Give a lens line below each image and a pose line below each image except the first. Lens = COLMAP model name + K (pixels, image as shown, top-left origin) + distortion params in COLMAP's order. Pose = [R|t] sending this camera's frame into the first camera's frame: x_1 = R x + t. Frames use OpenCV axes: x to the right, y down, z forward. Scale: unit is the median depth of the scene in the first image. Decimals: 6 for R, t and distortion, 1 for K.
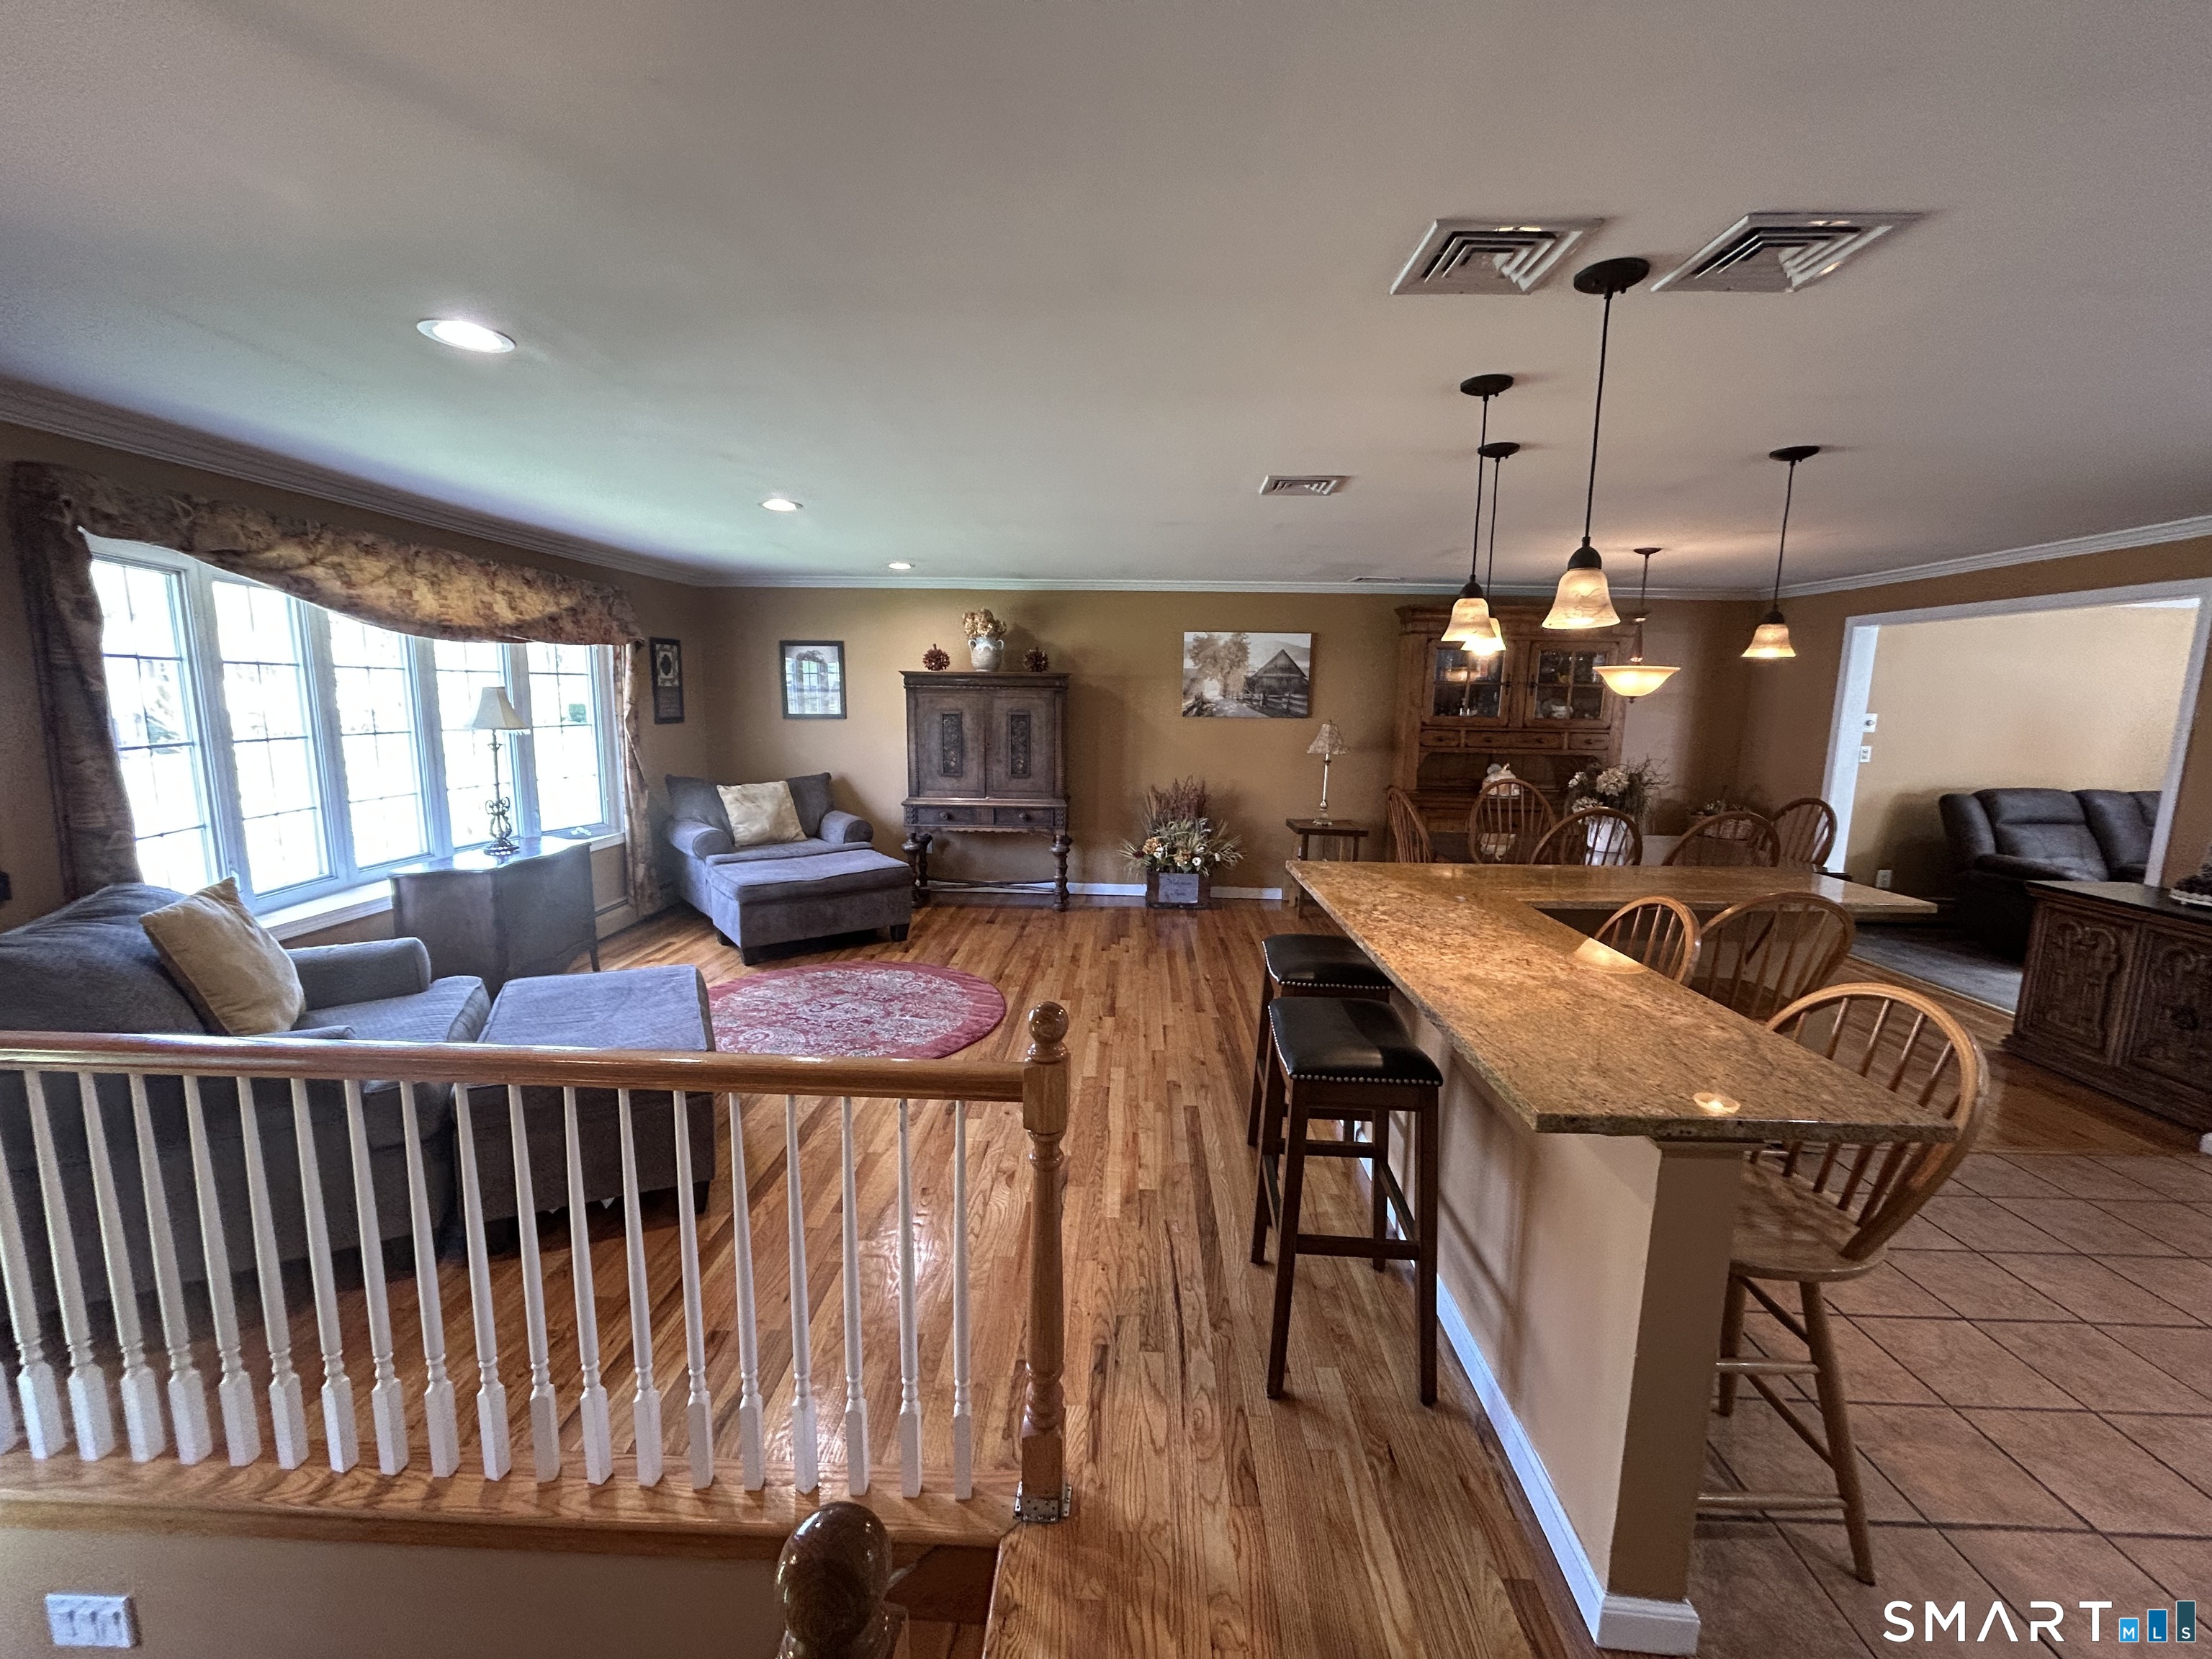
lens RADIAL K [[895.3, 0, 1106.7], [0, 895.3, 825.5], [0, 0, 1]] dist [0.000262, 0.001461]
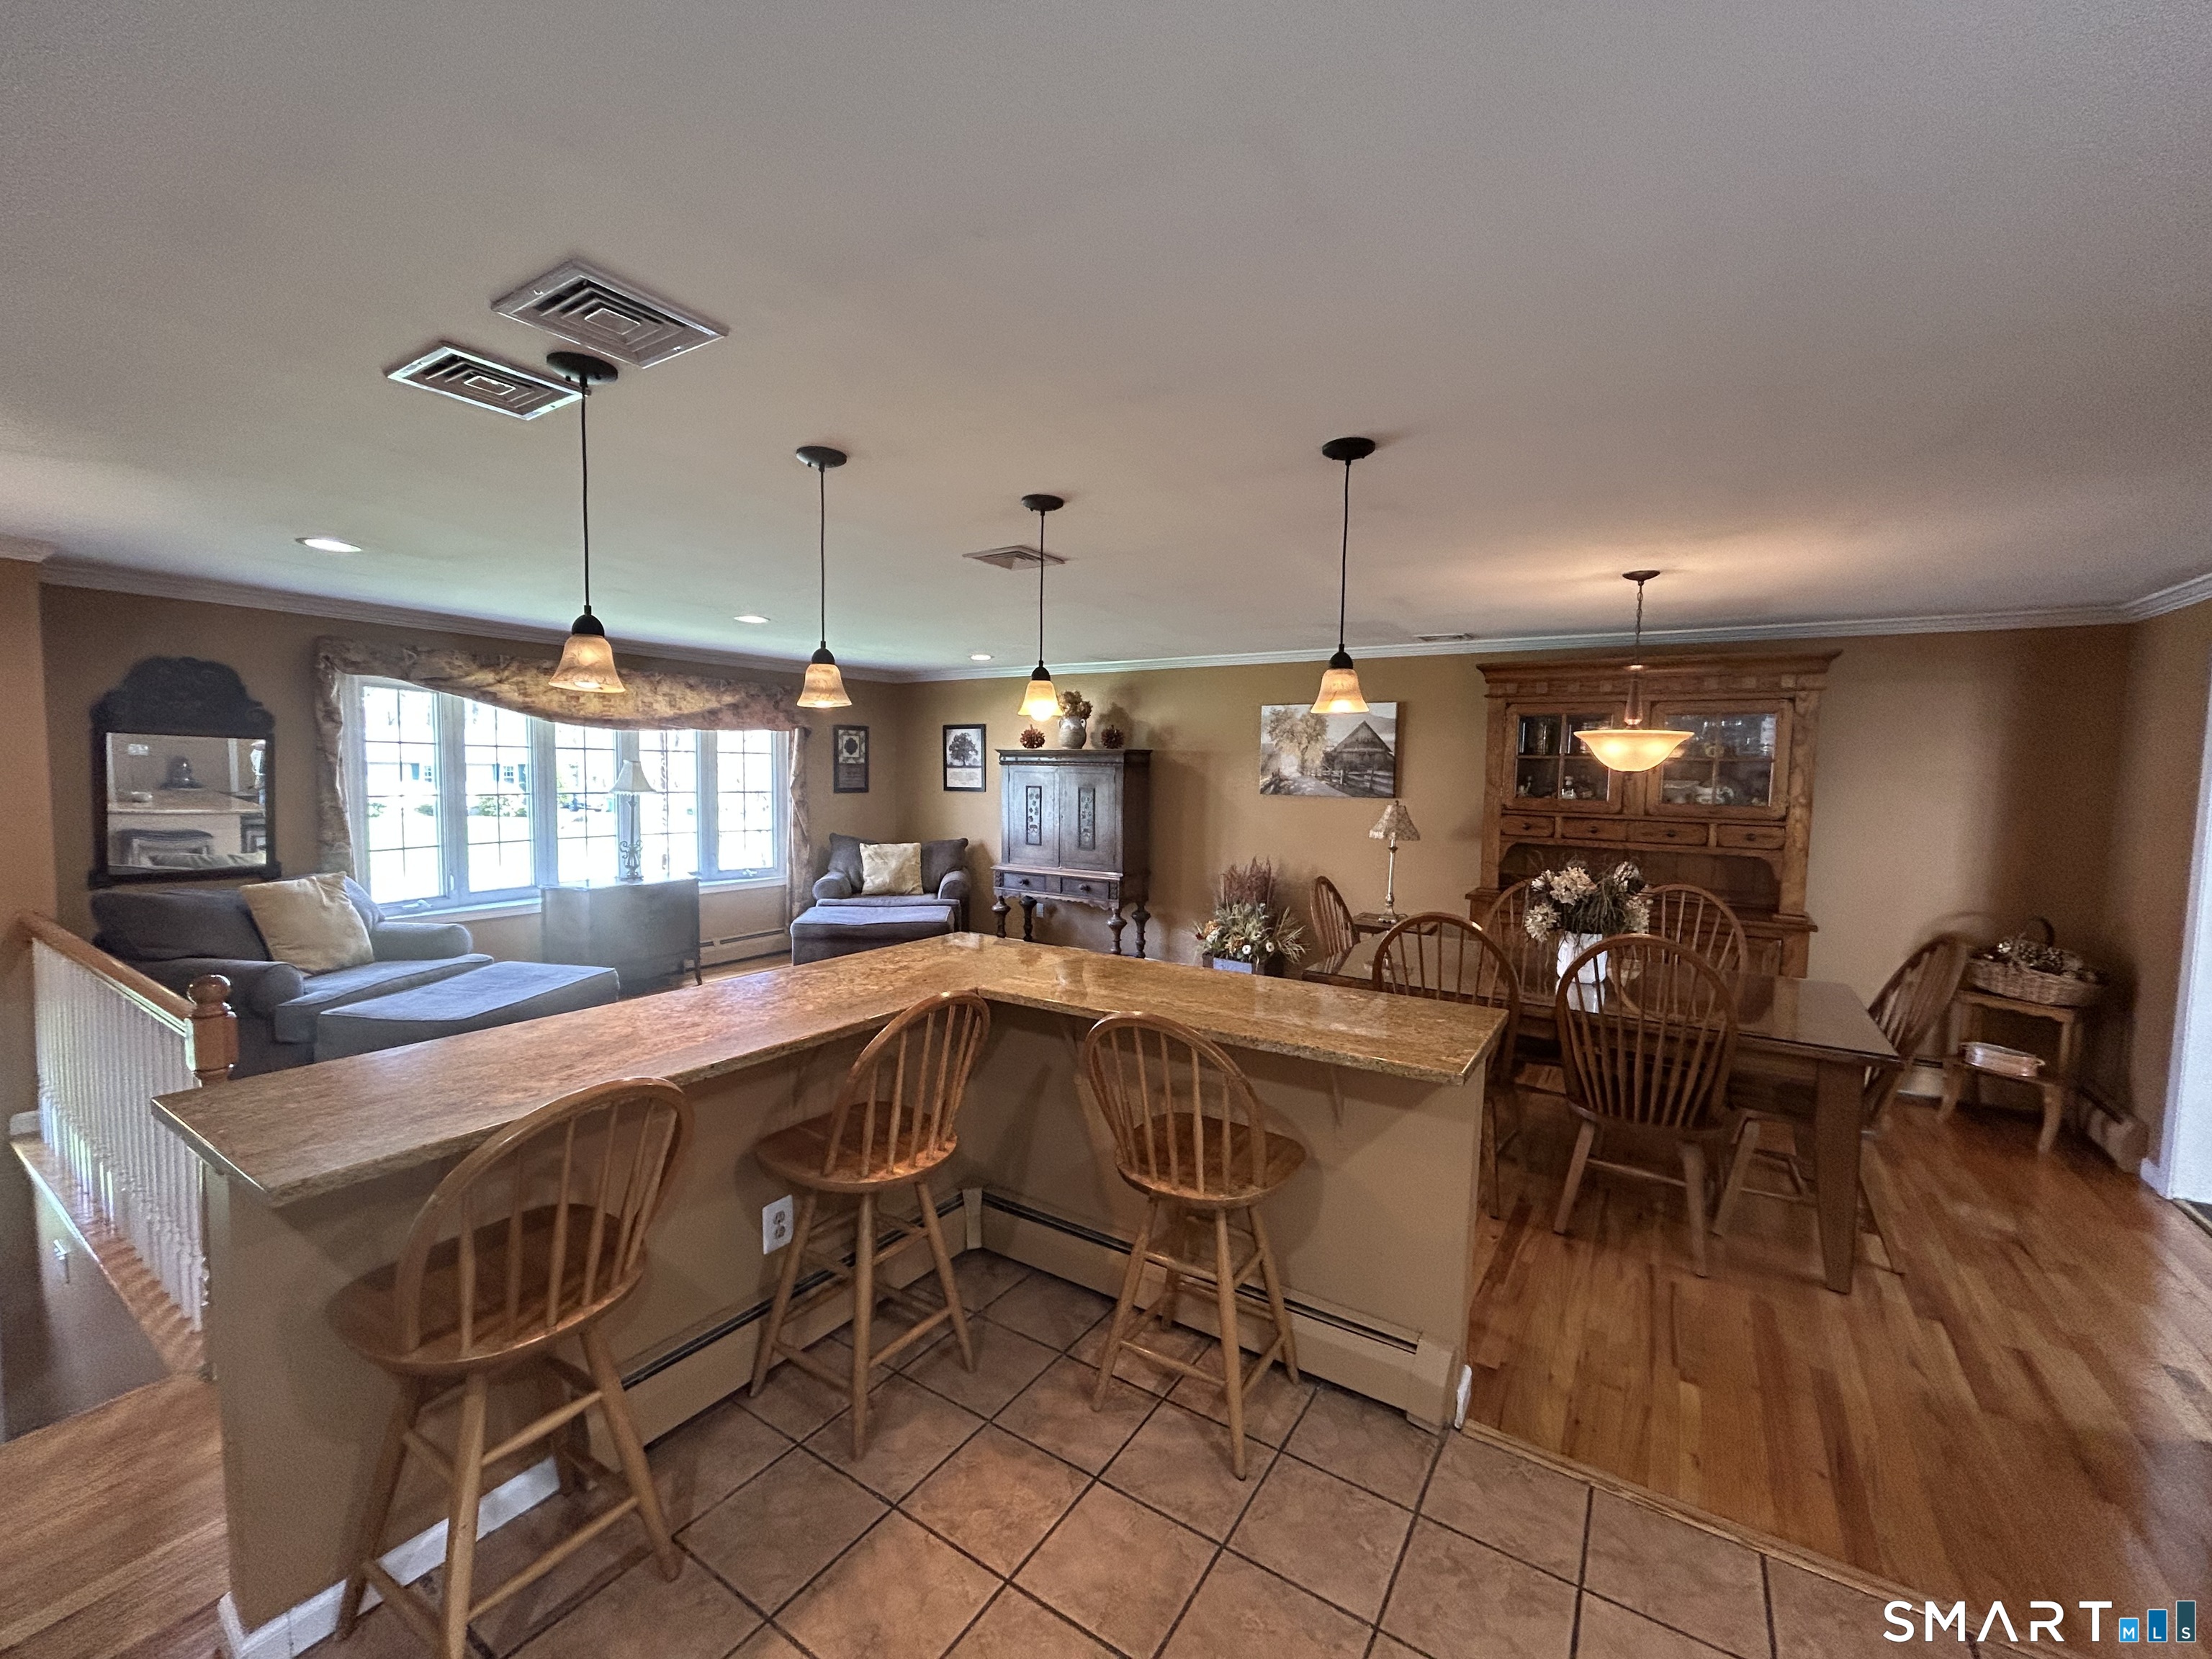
lens RADIAL K [[895.3, 0, 1105.0], [0, 895.3, 835.0], [0, 0, 1]] dist [0.000262, 0.001461]
pose [[0.857344, 0.039191, -0.513250, 0.509006], [-0.080271, 0.995078, -0.058102, -0.013584], [0.508447, 0.091012, 0.856270, 0.138241]]
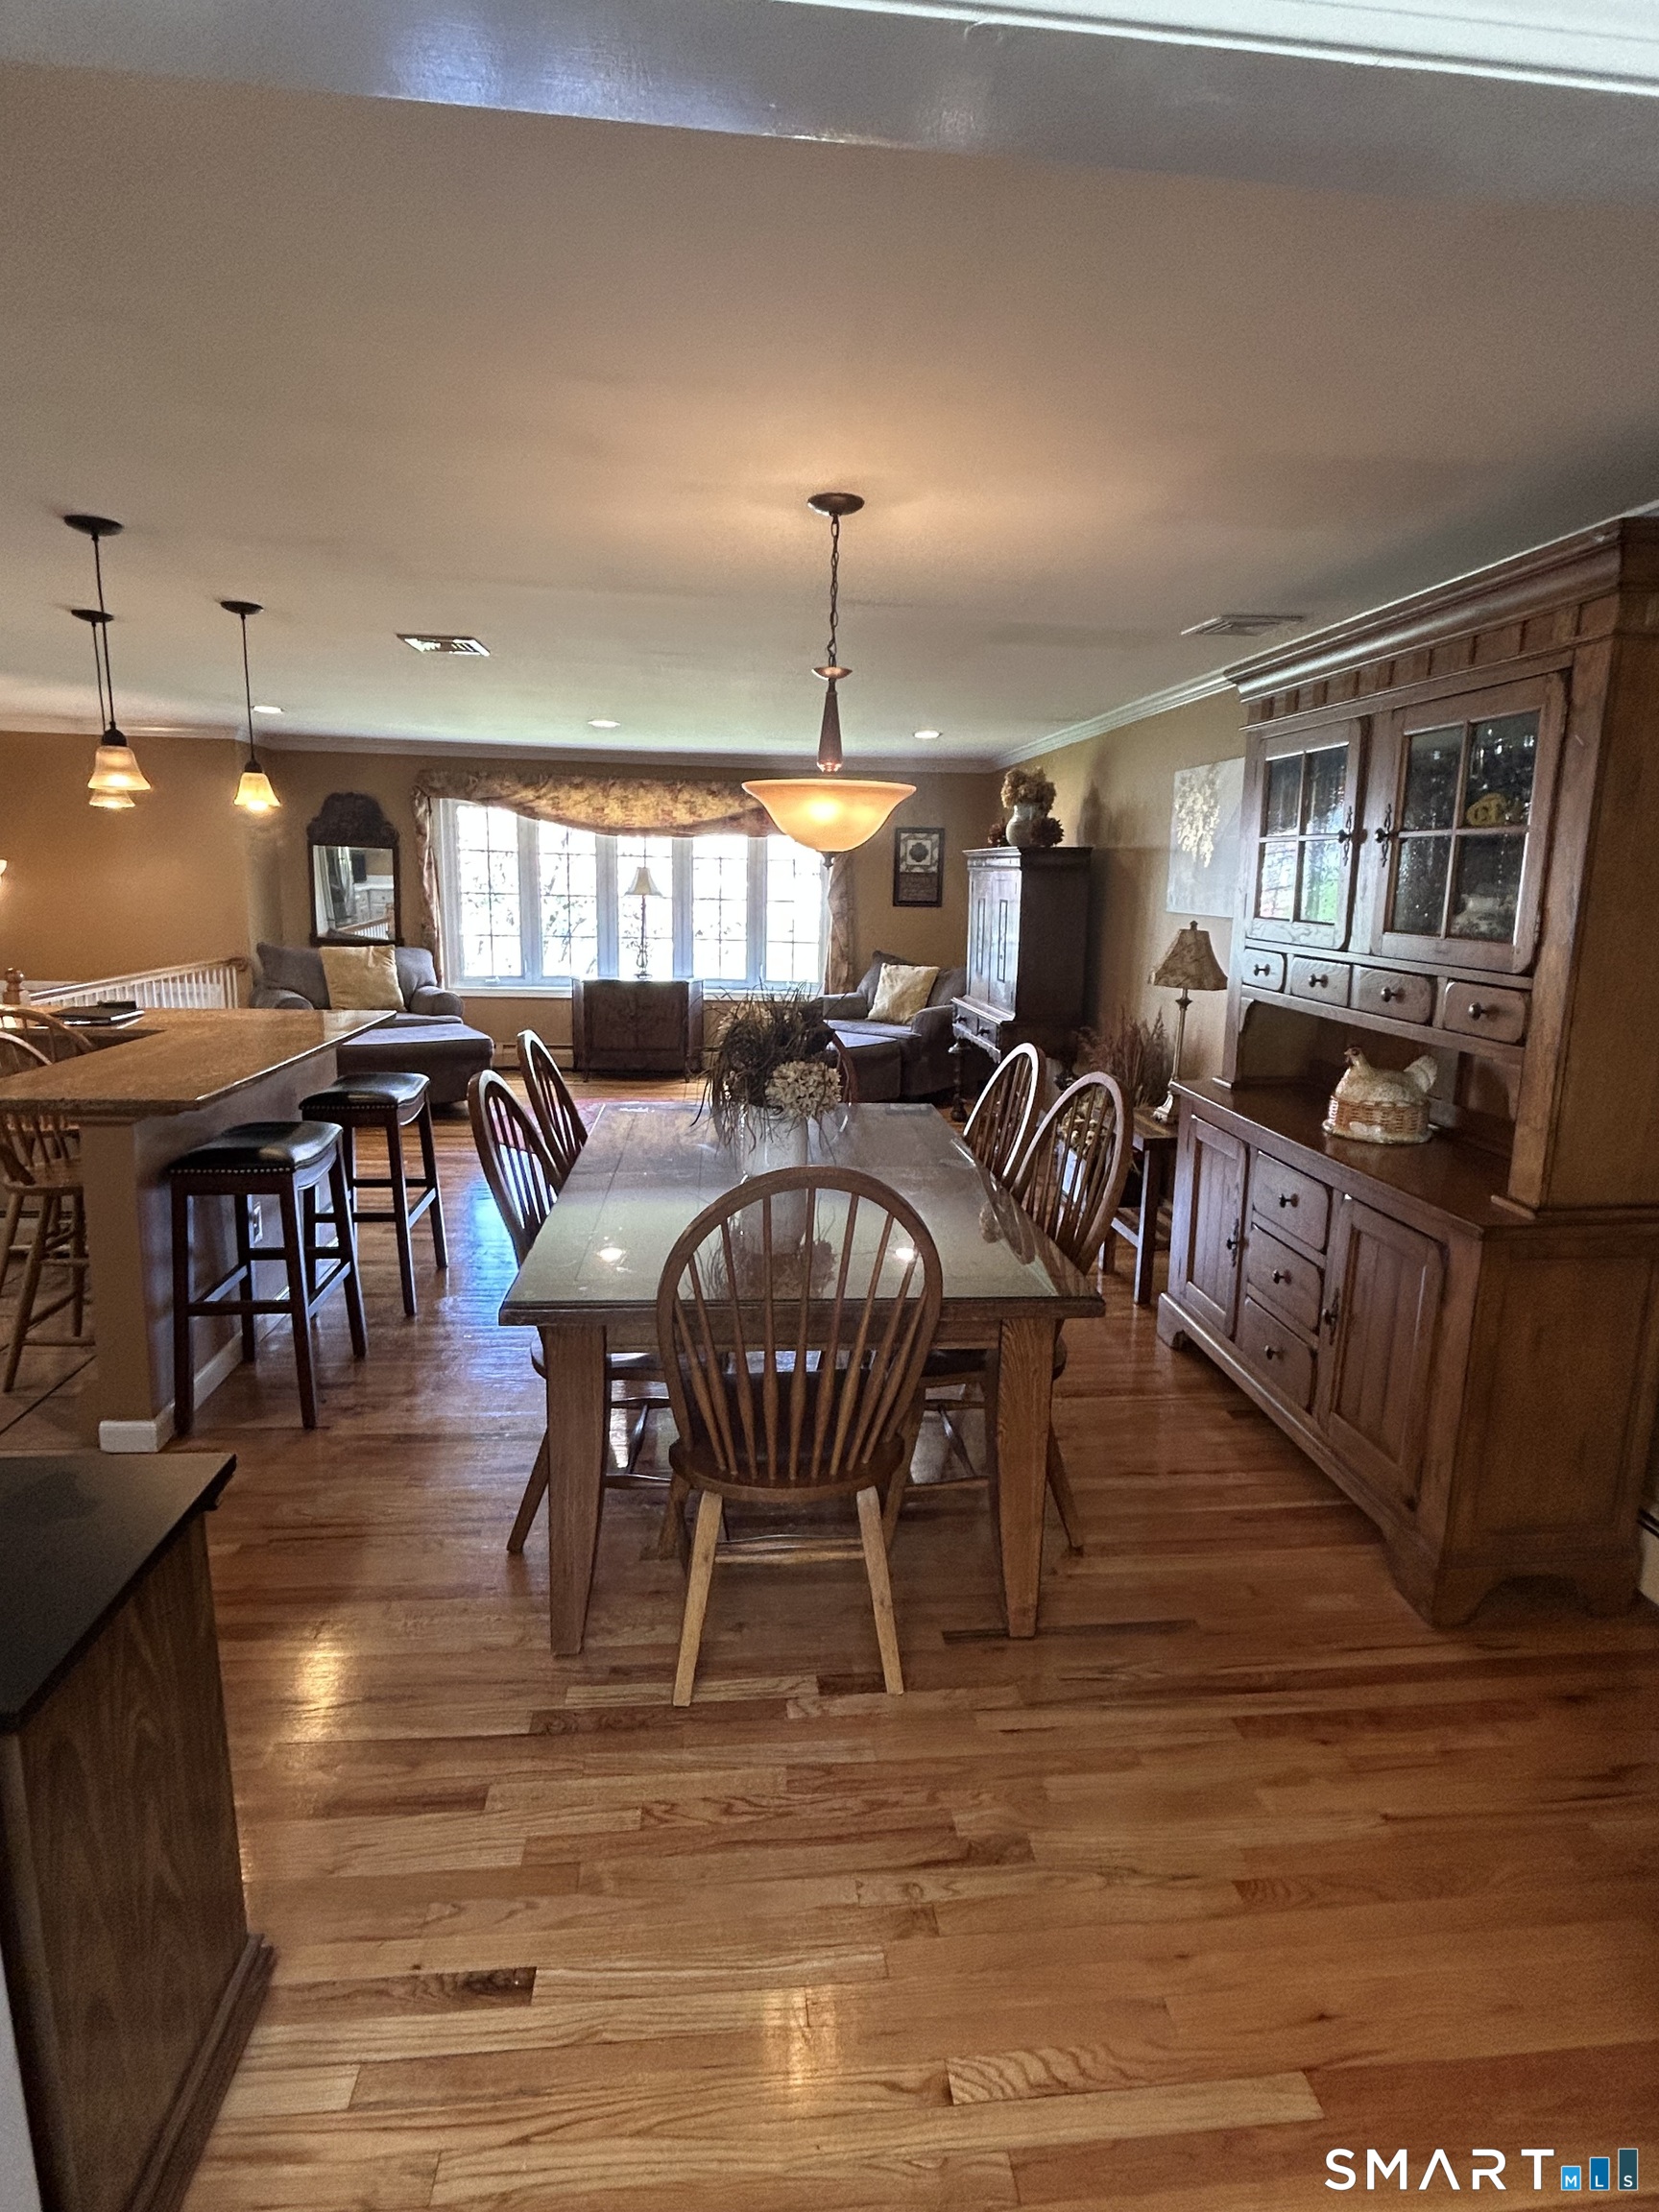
lens RADIAL K [[1130.8, 0, 833.2], [0, 1130.8, 1109.4], [0, 0, 1]] dist [0.000021, 0.001079]
pose [[0.143402, 0.190863, -0.971086, 0.984857], [-0.167227, 0.971791, 0.166307, -0.097184], [0.975434, 0.138543, 0.171274, 0.789113]]
